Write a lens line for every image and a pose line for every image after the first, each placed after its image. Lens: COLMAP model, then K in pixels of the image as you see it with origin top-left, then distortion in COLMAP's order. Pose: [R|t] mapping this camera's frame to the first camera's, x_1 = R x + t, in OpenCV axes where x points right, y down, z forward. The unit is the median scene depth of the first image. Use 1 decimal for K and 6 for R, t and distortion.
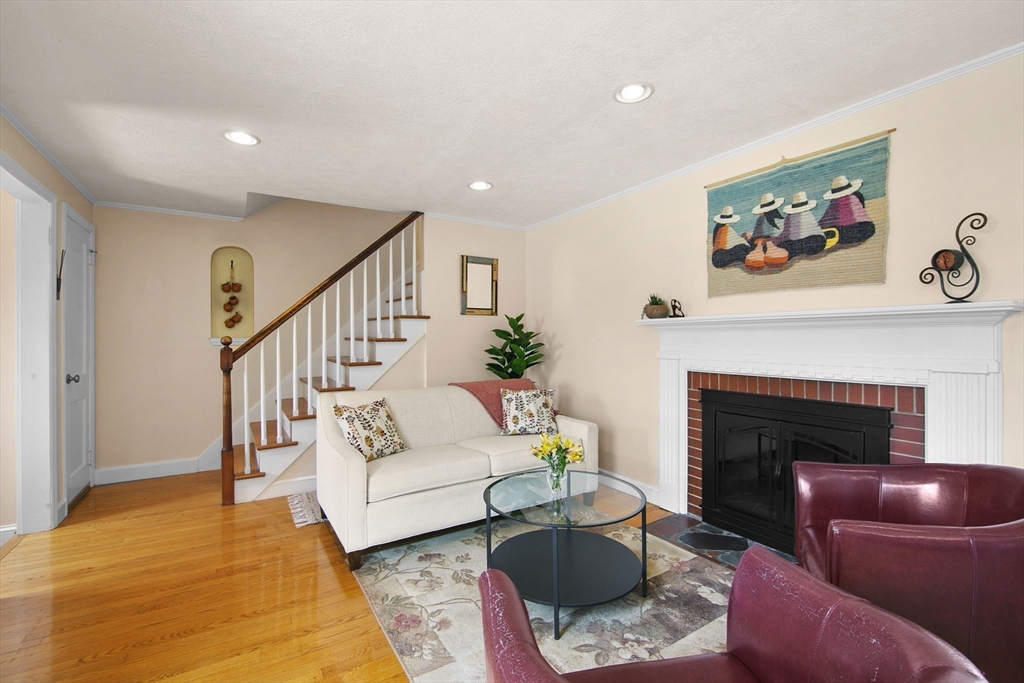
lens RADIAL K [[447.2, 0, 510.8], [0, 447.2, 340.7], [0, 0, 1]] dist [-0.011530, -0.000303]
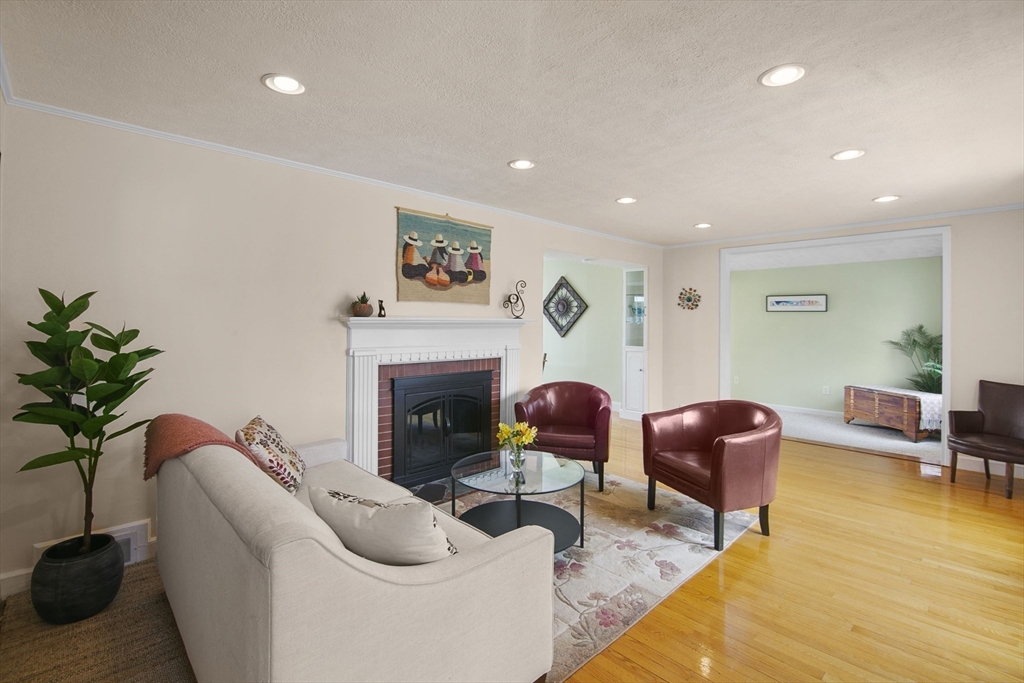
lens RADIAL K [[465.0, 0, 509.0], [0, 465.0, 319.8], [0, 0, 1]] dist [0.001263, -0.000087]
pose [[-0.199028, 0.003444, 0.979988, -0.965753], [-0.002413, 0.999989, -0.004005, -0.049284], [-0.979991, -0.003162, -0.199018, 1.107231]]
